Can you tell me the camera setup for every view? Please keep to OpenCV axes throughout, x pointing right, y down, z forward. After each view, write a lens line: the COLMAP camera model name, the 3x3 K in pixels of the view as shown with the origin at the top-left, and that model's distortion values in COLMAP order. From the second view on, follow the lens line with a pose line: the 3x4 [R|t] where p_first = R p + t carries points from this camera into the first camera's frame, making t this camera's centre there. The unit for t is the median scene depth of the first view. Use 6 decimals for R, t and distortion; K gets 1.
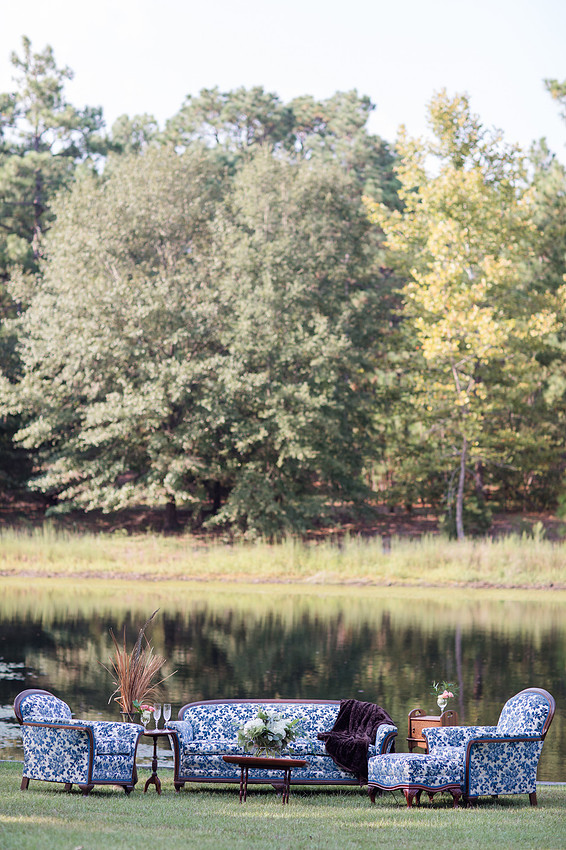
lens RADIAL K [[2027.9, 0, 283.0], [0, 2027.9, 425.0], [0, 0, 1]] dist [0.053323, 0.087008]
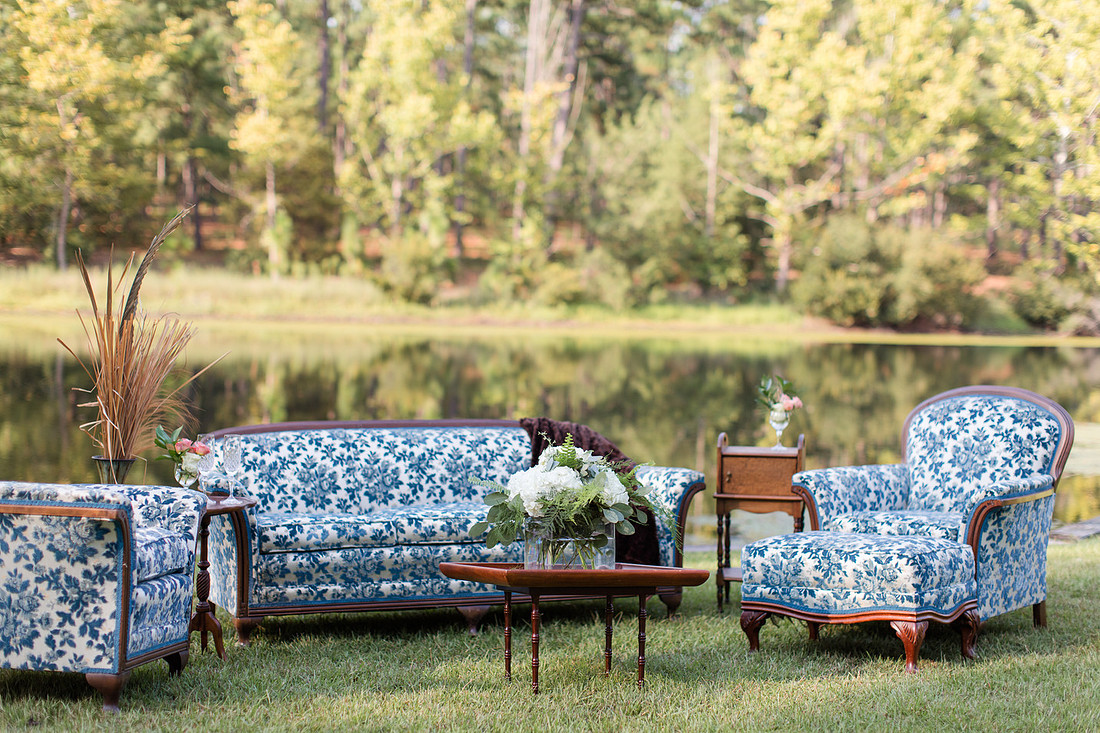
lens RADIAL K [[1586.1, 0, 550.0], [0, 1586.1, 366.5], [0, 0, 1]] dist [-0.028363, 0.414927]
pose [[0.905928, -0.004742, 0.423406, -0.133462], [-0.037740, 0.995053, 0.091894, 0.091495], [-0.421747, -0.099228, 0.901267, 0.683799]]
